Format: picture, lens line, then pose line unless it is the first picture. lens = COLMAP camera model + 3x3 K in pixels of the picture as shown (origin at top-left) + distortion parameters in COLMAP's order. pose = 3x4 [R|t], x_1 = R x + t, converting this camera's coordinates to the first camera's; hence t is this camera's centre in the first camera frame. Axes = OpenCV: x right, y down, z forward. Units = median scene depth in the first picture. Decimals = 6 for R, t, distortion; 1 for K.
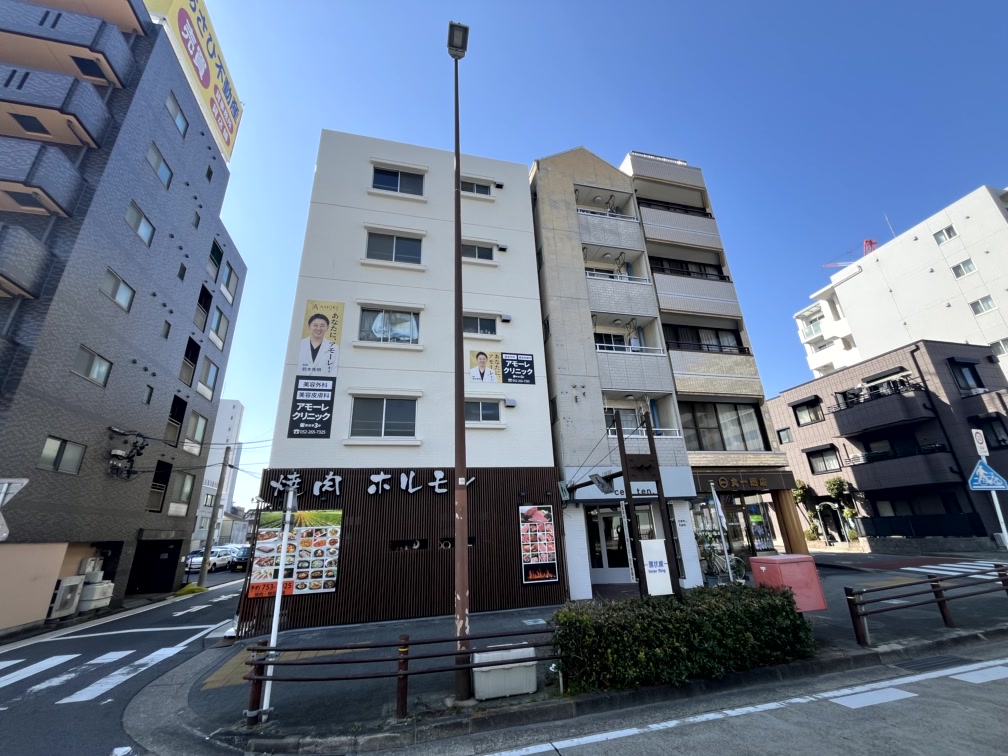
lens RADIAL K [[408.4, 0, 503.1], [0, 408.4, 379.2], [0, 0, 1]] dist [-0.002619, -0.000224]
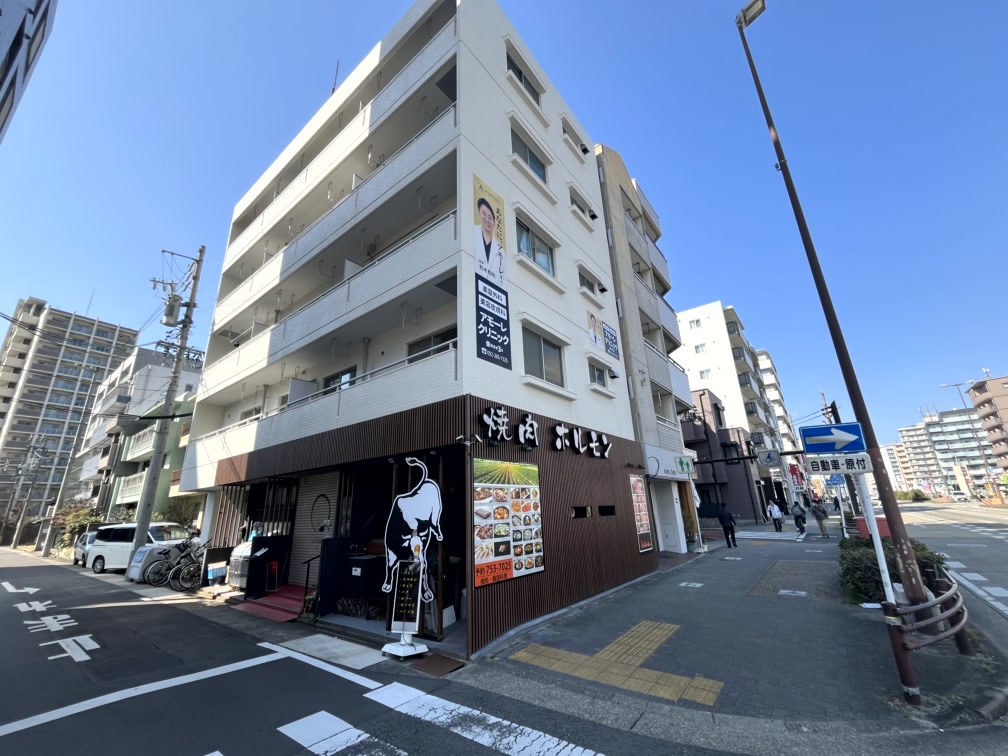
lens RADIAL K [[408.4, 0, 502.1], [0, 408.4, 379.3], [0, 0, 1]] dist [-0.002619, -0.000224]
pose [[0.792749, 0.201043, 0.575440, -0.929209], [-0.212144, 0.976022, -0.048737, 0.216015], [-0.571441, -0.083440, 0.816390, 0.431183]]
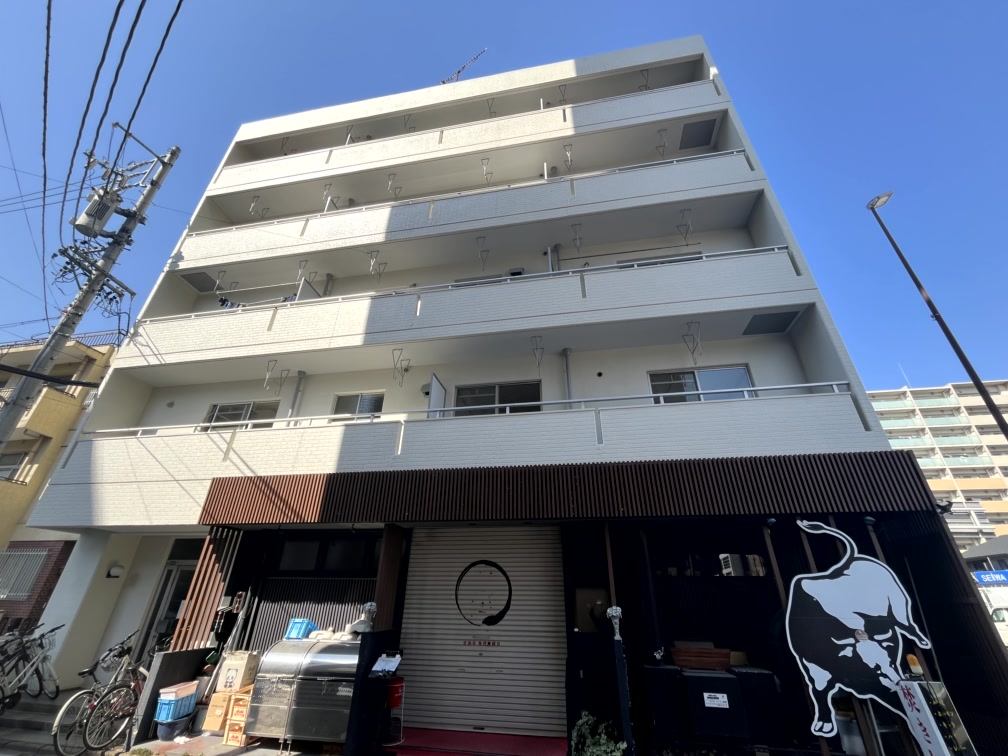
lens RADIAL K [[408.4, 0, 501.4], [0, 408.4, 380.3], [0, 0, 1]] dist [-0.002619, -0.000224]
pose [[0.411194, 0.477286, 0.776606, -1.323757], [-0.349178, 0.869453, -0.349466, 0.559329], [-0.842018, -0.127475, 0.524172, 1.295331]]
